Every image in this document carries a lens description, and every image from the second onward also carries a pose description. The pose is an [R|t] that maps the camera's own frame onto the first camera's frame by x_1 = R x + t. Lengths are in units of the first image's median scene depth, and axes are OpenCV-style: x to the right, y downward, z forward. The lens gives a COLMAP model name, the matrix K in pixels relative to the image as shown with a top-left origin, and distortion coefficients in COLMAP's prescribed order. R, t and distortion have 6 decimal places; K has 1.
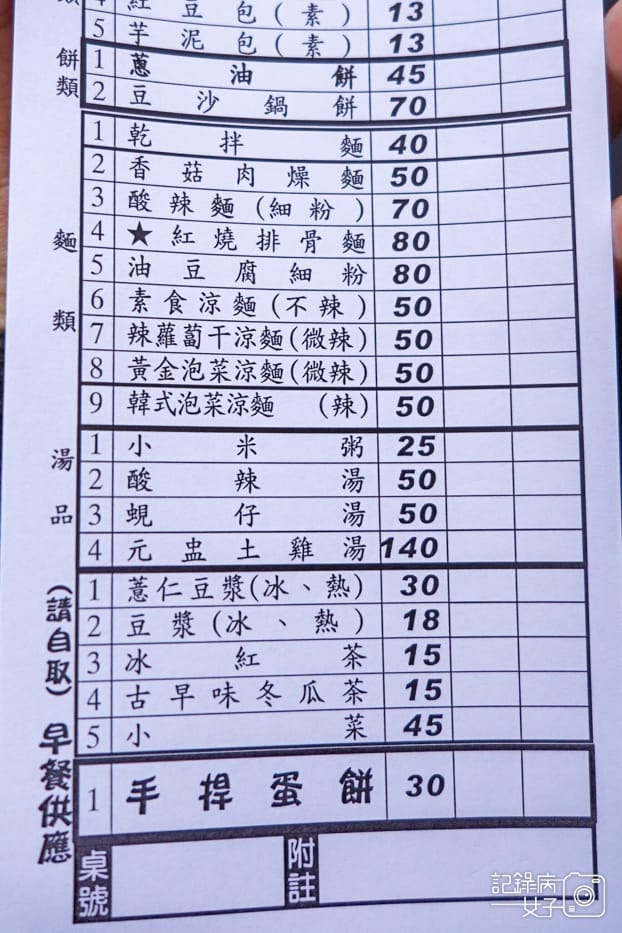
lens RADIAL K [[744.3, 0, 274.2], [0, 744.3, 466.5], [0, 0, 1]] dist [0.003799, 0.009947]
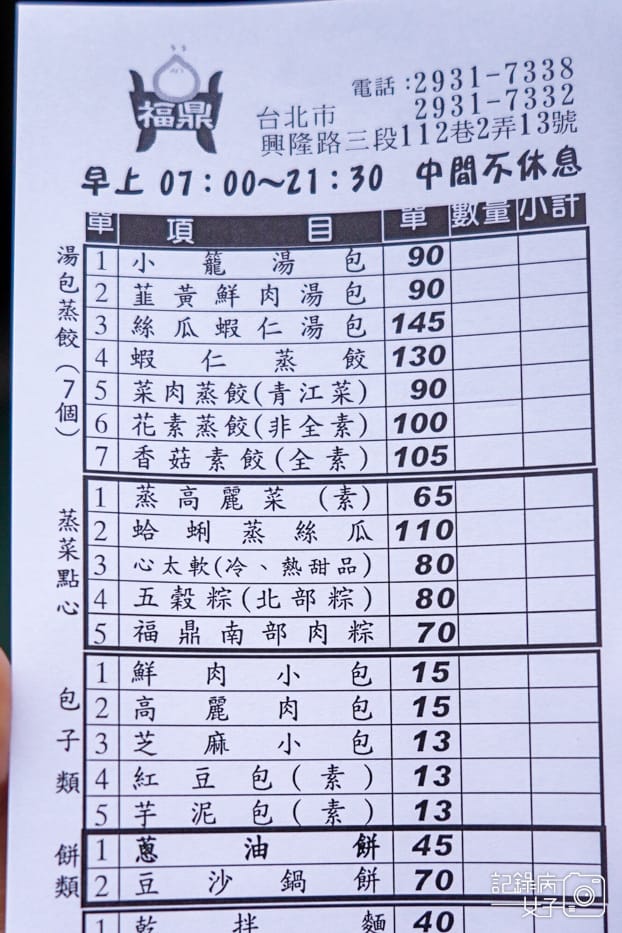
lens RADIAL K [[752.7, 0, 311.0], [0, 752.7, 466.5], [0, 0, 1]] dist [-0.020247, 0.042861]
pose [[0.999321, 0.002138, 0.036770, -0.011203], [-0.003859, 0.998896, 0.046811, -1.043843], [-0.036630, -0.046921, 0.998227, 0.084634]]
